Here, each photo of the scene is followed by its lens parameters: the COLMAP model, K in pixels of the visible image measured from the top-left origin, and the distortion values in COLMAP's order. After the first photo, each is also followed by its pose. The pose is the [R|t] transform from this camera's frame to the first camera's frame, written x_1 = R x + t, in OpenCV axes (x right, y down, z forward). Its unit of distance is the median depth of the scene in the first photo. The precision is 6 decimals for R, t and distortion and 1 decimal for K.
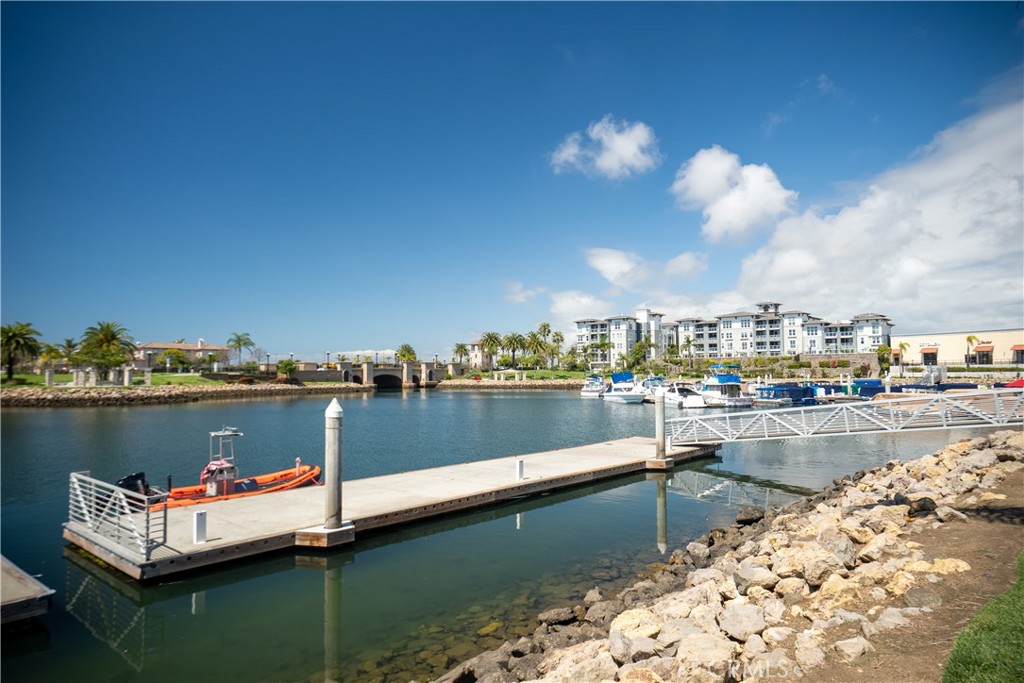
lens RADIAL K [[638.2, 0, 513.5], [0, 638.2, 345.7], [0, 0, 1]] dist [0.005400, 0.001218]
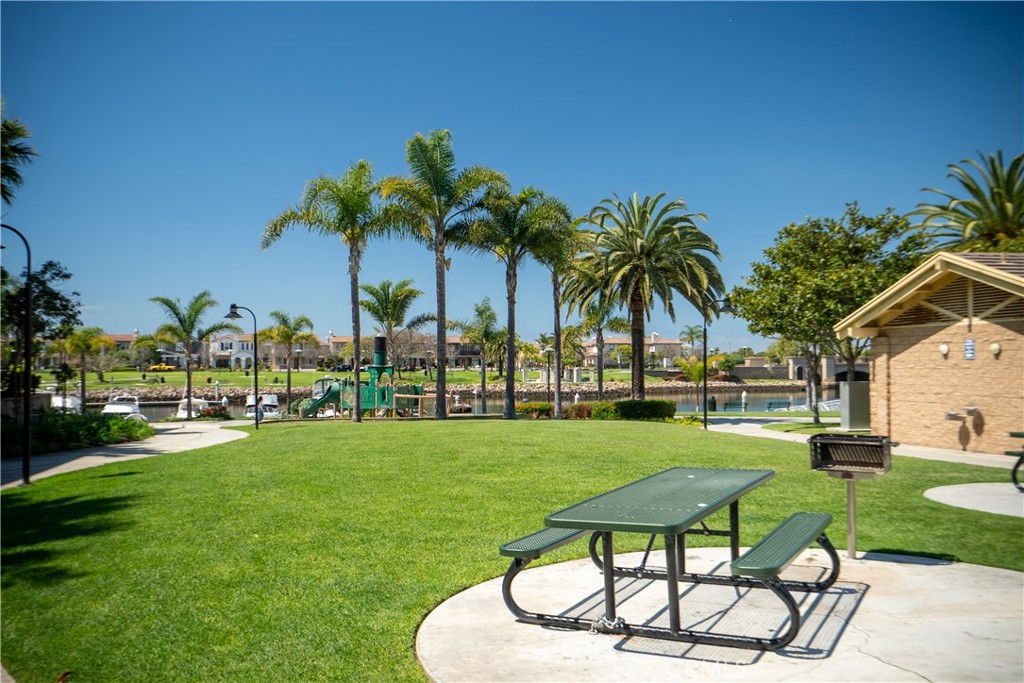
lens RADIAL K [[1025.8, 0, 512.0], [0, 1025.8, 341.7], [0, 0, 1]] dist [0.001920, 0.000000]
pose [[0.798279, -0.013218, -0.602143, 0.321838], [0.028187, 0.999484, 0.015429, -0.032709], [0.601628, -0.029289, 0.798239, -0.426910]]
